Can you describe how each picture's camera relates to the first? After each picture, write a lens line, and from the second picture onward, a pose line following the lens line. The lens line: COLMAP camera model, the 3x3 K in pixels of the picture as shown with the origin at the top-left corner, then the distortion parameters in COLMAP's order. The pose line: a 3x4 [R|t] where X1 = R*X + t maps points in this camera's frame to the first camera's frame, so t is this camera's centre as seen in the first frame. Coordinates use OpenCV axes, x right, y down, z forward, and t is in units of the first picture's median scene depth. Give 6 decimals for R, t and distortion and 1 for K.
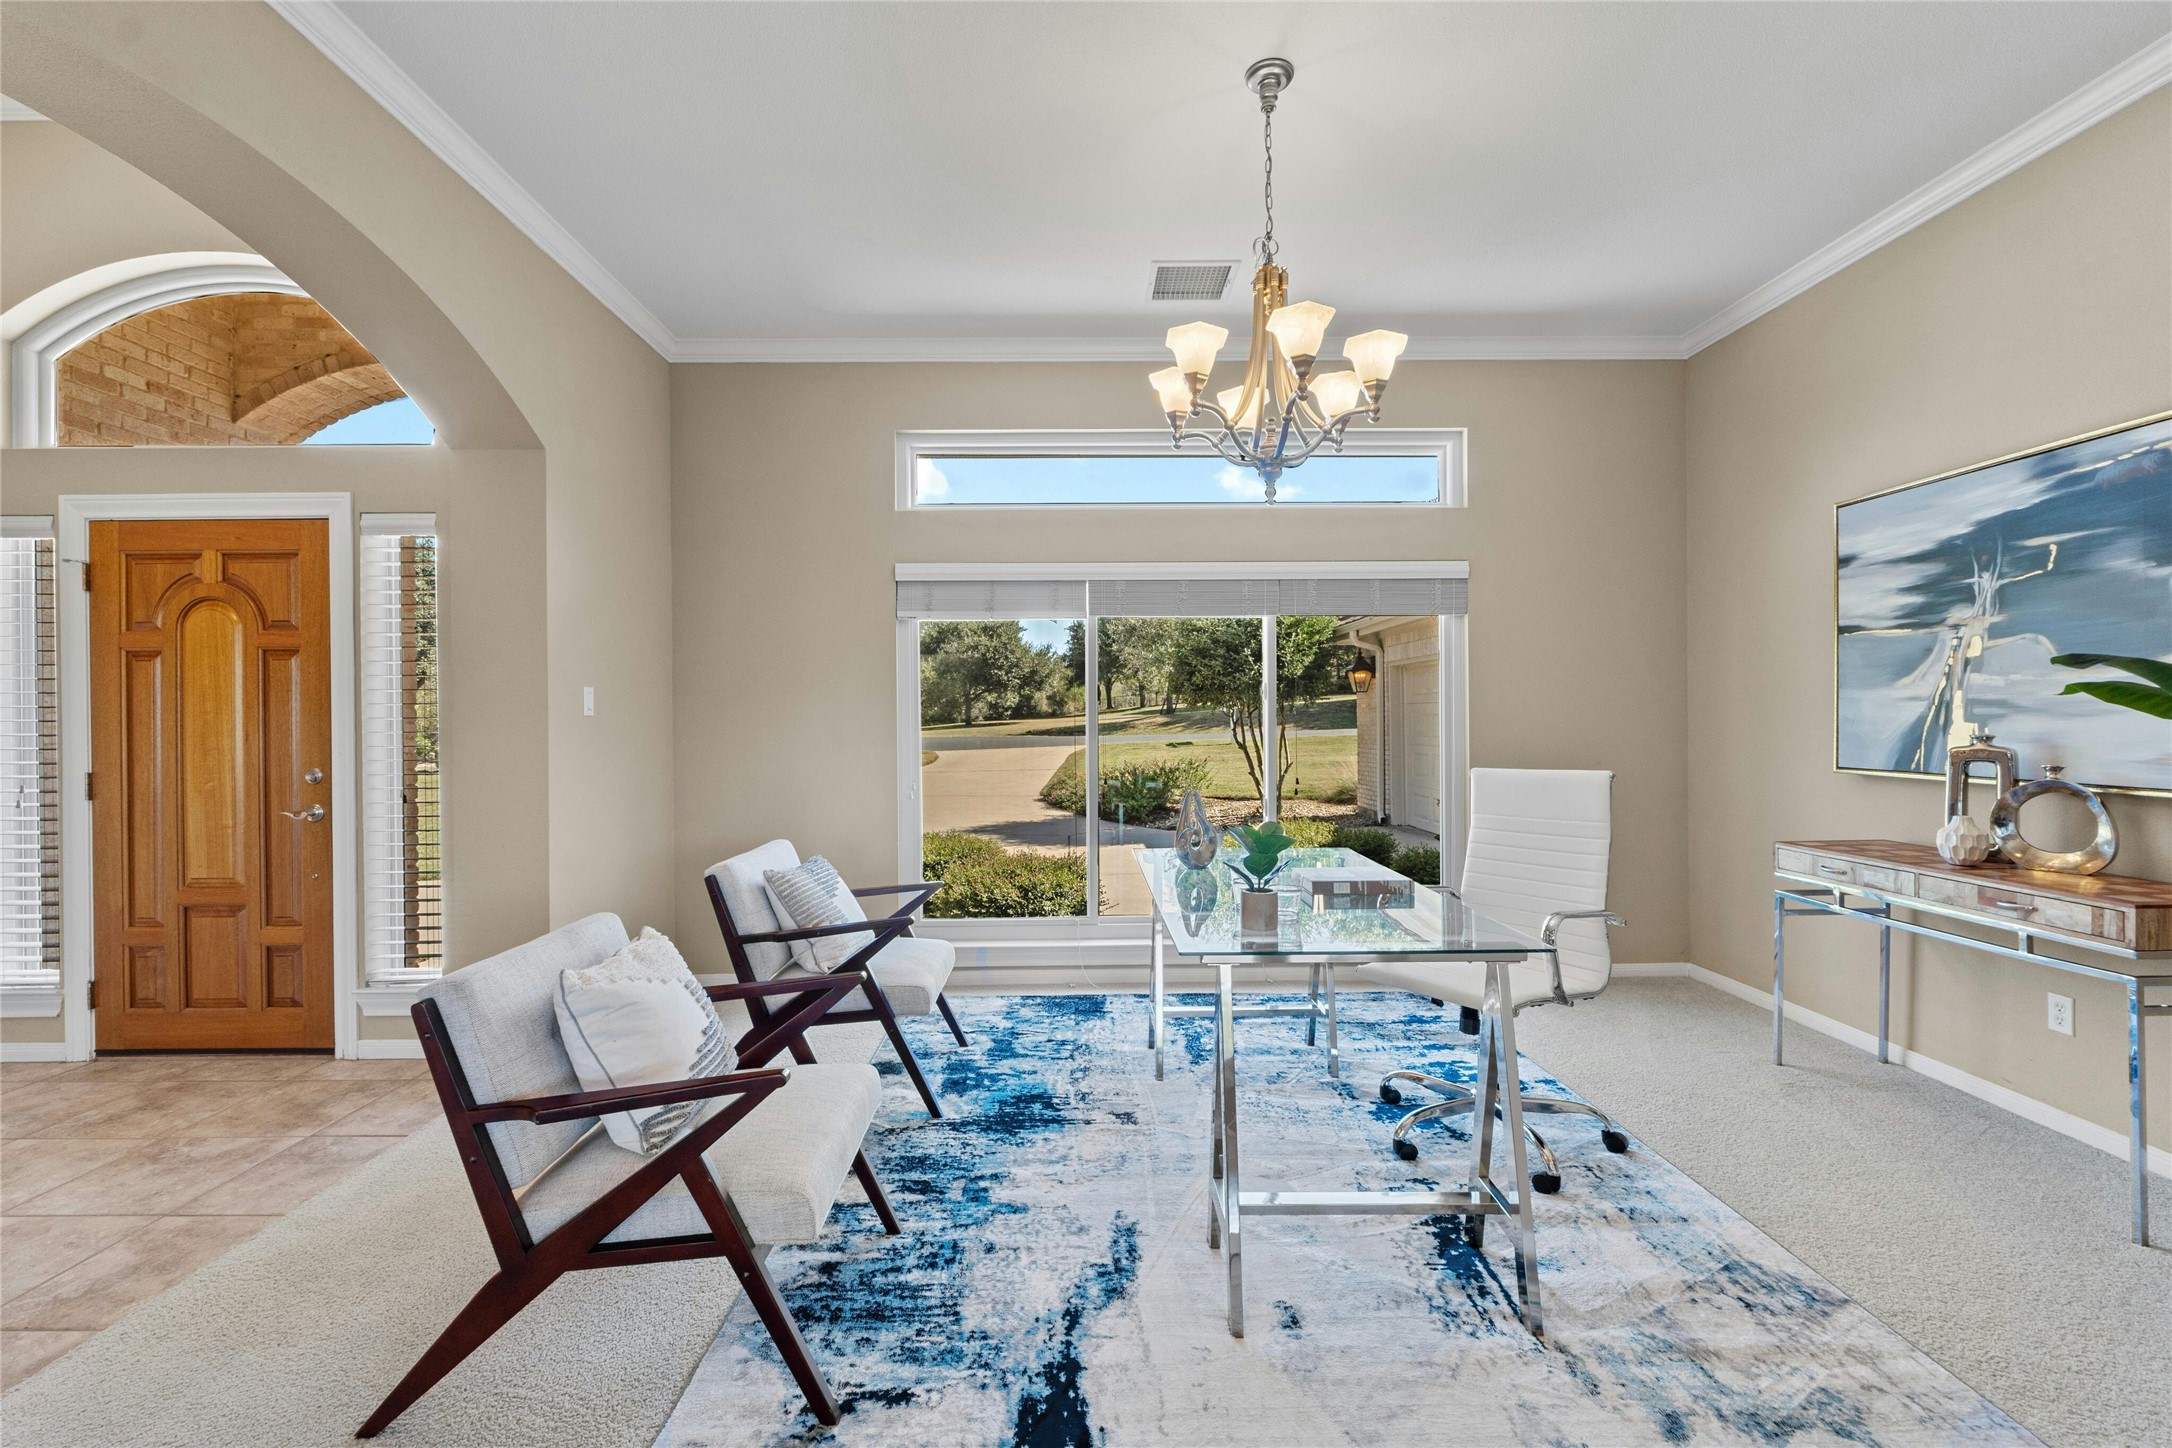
lens RADIAL K [[907.4, 0, 1082.7], [0, 907.4, 738.4], [0, 0, 1]] dist [0.001400, -0.000011]
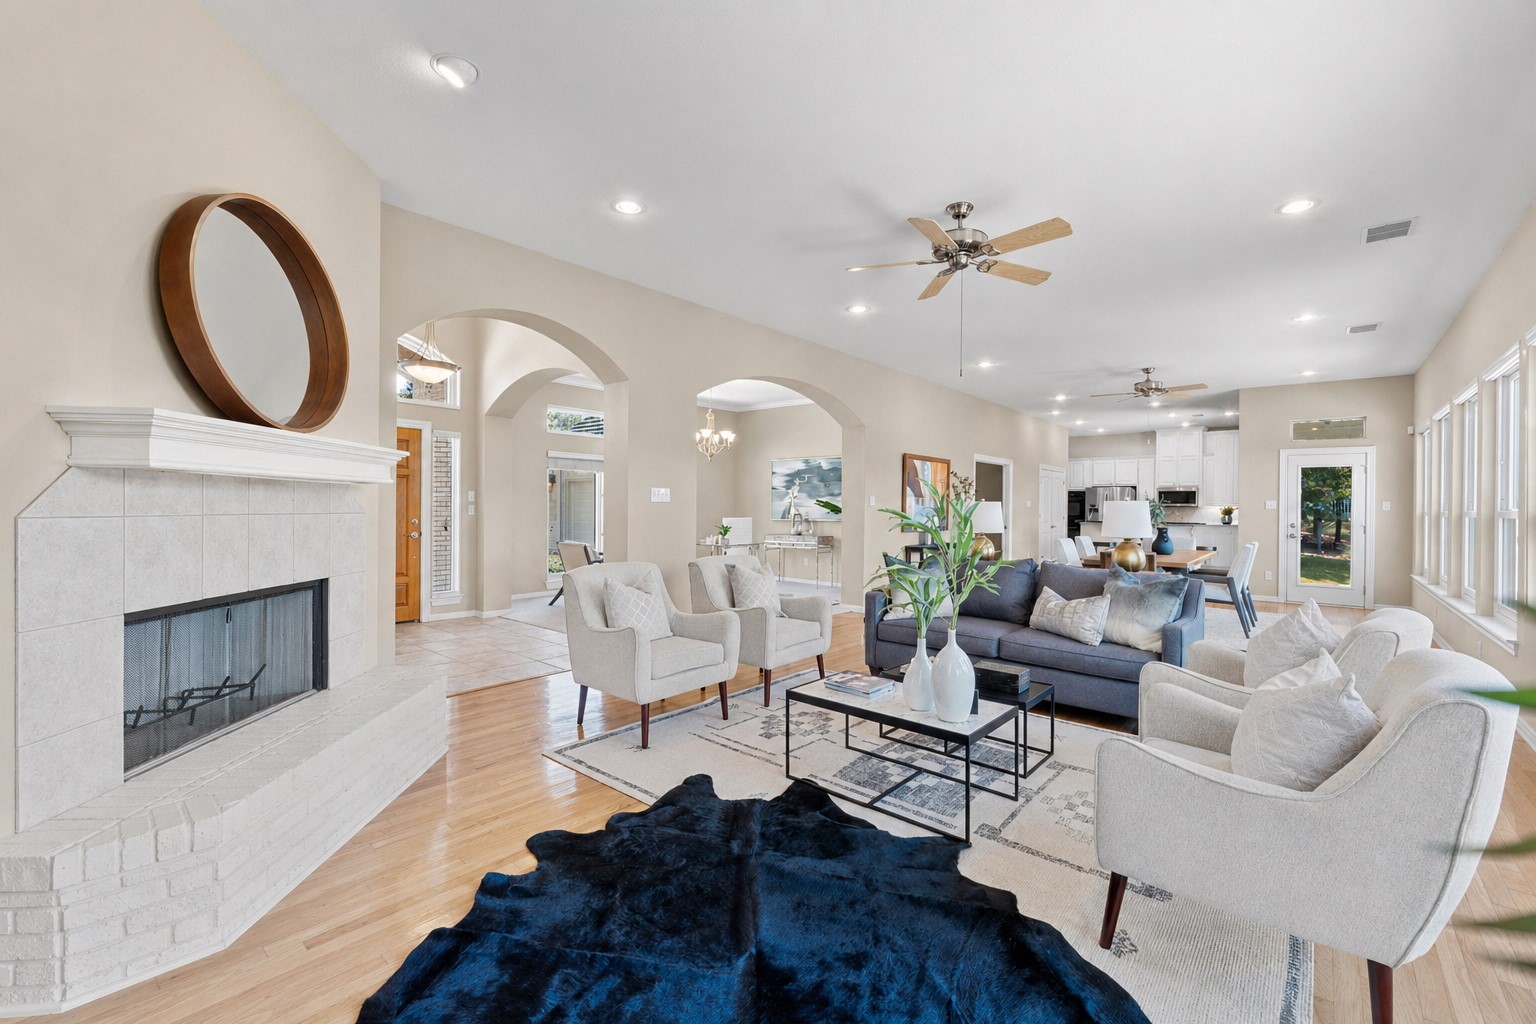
lens RADIAL K [[641.7, 0, 765.5], [0, 641.7, 514.4], [0, 0, 1]] dist [0.001400, -0.000011]
pose [[0.658116, 0.004443, 0.752903, -1.637214], [0.001746, 0.999971, -0.007428, 0.036559], [-0.752914, 0.006203, 0.658089, -1.108953]]
